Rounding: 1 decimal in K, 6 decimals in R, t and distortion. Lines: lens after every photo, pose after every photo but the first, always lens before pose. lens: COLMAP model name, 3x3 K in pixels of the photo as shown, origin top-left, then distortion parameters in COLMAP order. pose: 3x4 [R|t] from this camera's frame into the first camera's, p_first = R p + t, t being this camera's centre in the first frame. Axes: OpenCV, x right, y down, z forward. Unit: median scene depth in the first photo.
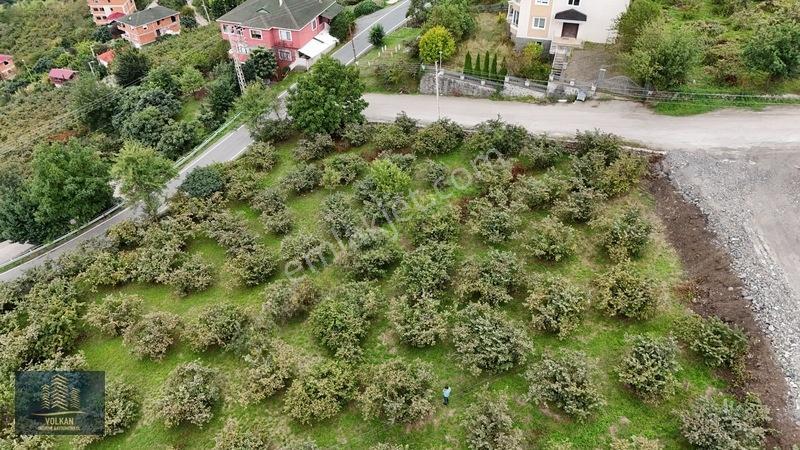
lens RADIAL K [[588.2, 0, 397.8], [0, 588.2, 222.1], [0, 0, 1]] dist [0.071024, -0.064490]
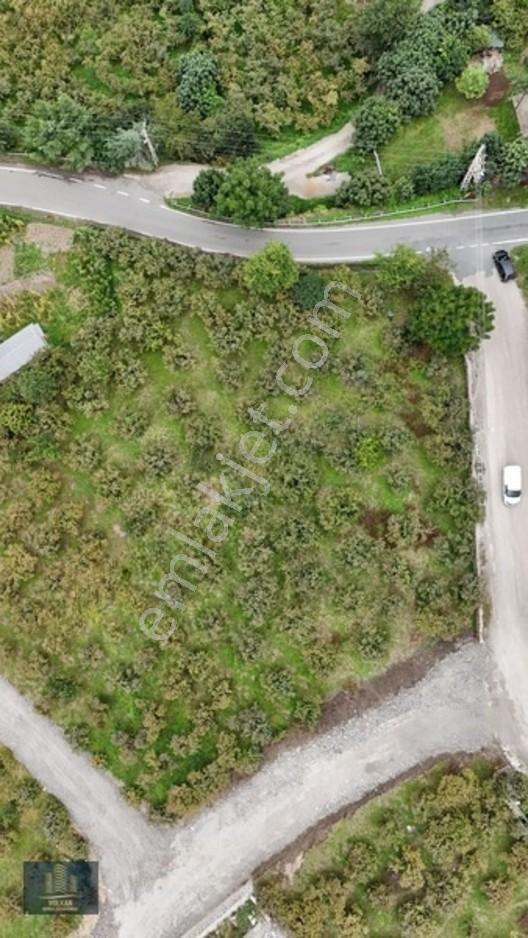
lens RADIAL K [[689.7, 0, 262.3], [0, 689.7, 469.6], [0, 0, 1]] dist [0.071024, -0.064490]
pose [[0.563868, 0.825844, -0.005921, -0.086608], [-0.490342, 0.340547, 0.802242, -0.962351], [0.664543, -0.449455, 0.596969, -0.023750]]
